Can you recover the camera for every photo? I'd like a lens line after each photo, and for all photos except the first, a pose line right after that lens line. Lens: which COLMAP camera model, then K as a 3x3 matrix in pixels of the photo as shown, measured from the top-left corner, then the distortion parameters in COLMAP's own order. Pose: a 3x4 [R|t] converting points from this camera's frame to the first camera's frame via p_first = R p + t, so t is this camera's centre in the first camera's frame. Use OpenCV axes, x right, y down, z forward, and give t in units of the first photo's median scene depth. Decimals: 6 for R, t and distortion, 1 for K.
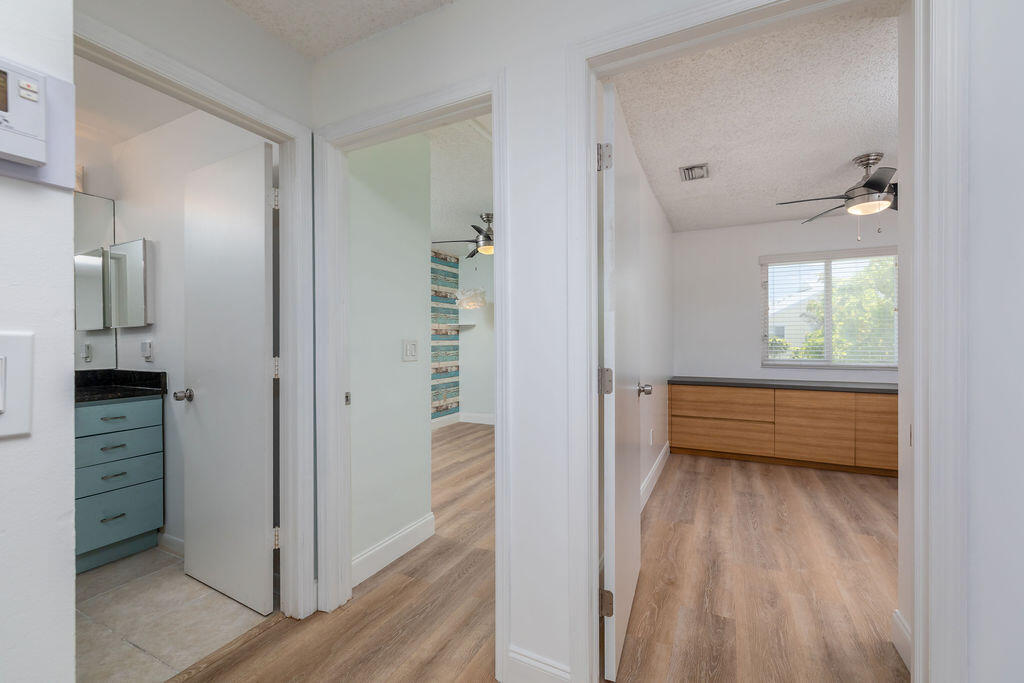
lens RADIAL K [[428.4, 0, 511.6], [0, 428.4, 340.4], [0, 0, 1]] dist [0.000735, -0.001060]
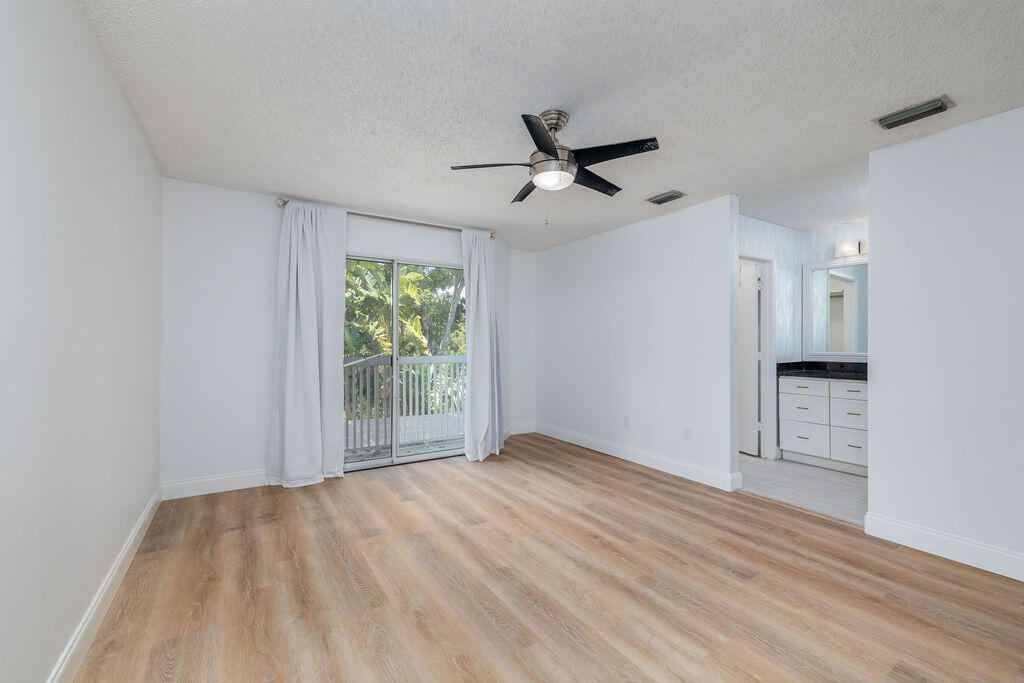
lens RADIAL K [[428.4, 0, 509.7], [0, 428.4, 342.3], [0, 0, 1]] dist [0.000735, -0.001060]
pose [[-0.512269, -0.000473, -0.858825, 1.029917], [-0.003751, 0.999992, 0.001686, -0.008754], [0.858817, 0.004085, -0.512266, 1.104842]]
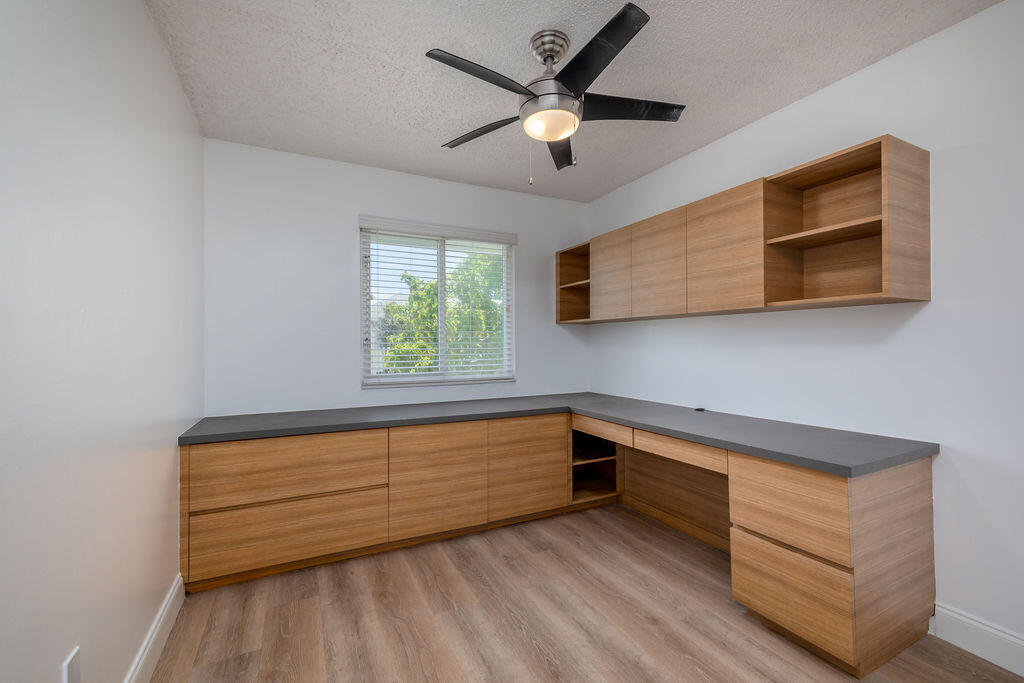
lens RADIAL K [[428.4, 0, 512.9], [0, 428.4, 341.0], [0, 0, 1]] dist [0.000735, -0.001060]
pose [[0.595444, 0.008674, 0.803350, 0.228887], [0.000704, 0.999936, -0.011318, -0.001396], [-0.803397, 0.007305, 0.595399, 0.491086]]
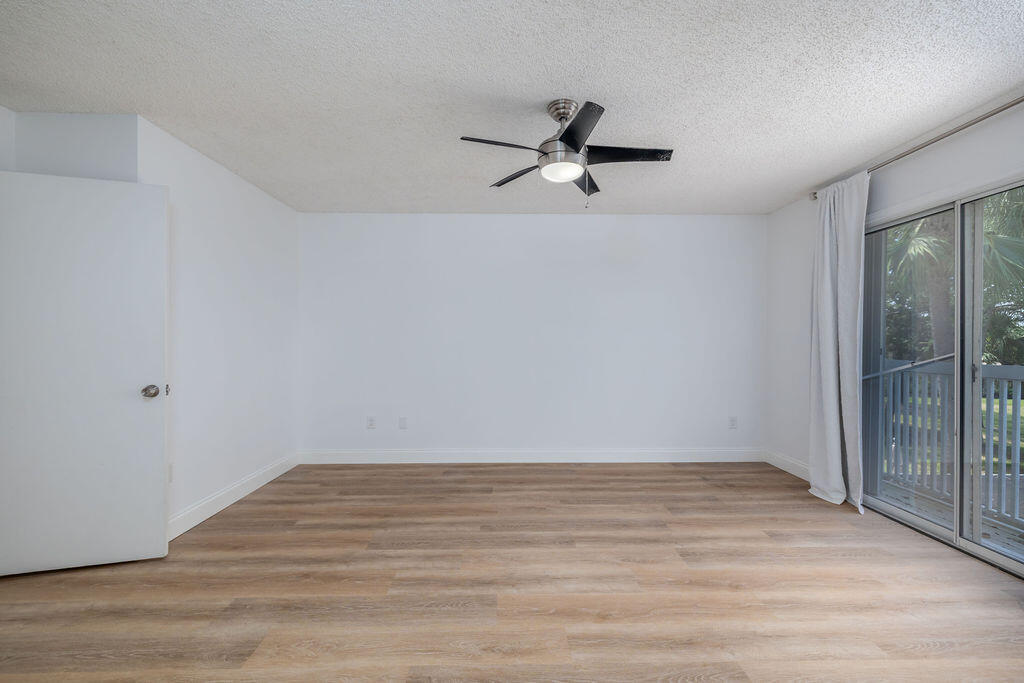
lens RADIAL K [[428.4, 0, 511.7], [0, 428.4, 344.5], [0, 0, 1]] dist [0.000735, -0.001060]
pose [[-0.475865, -0.006930, 0.879491, 0.060491], [-0.002470, 0.999976, 0.006543, -0.002163], [-0.879515, 0.000942, -0.475871, 1.182738]]
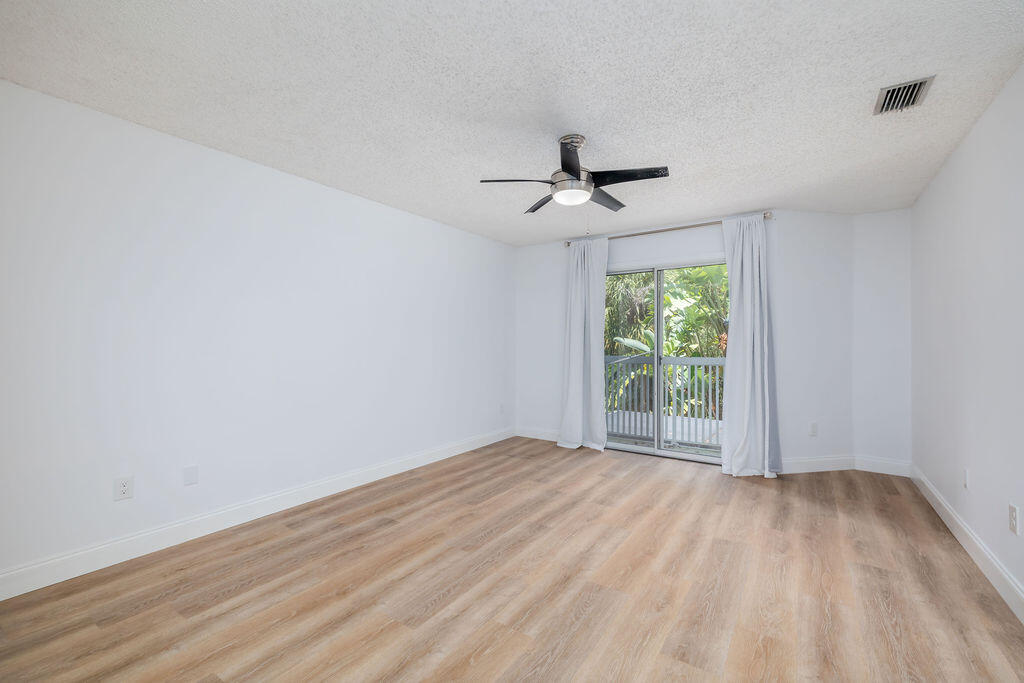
lens RADIAL K [[428.4, 0, 513.3], [0, 428.4, 343.9], [0, 0, 1]] dist [0.000735, -0.001060]
pose [[-0.992321, -0.001529, 0.123684, 0.521661], [-0.001559, 0.999999, -0.000147, -0.003898], [-0.123683, -0.000338, -0.992322, 1.496896]]
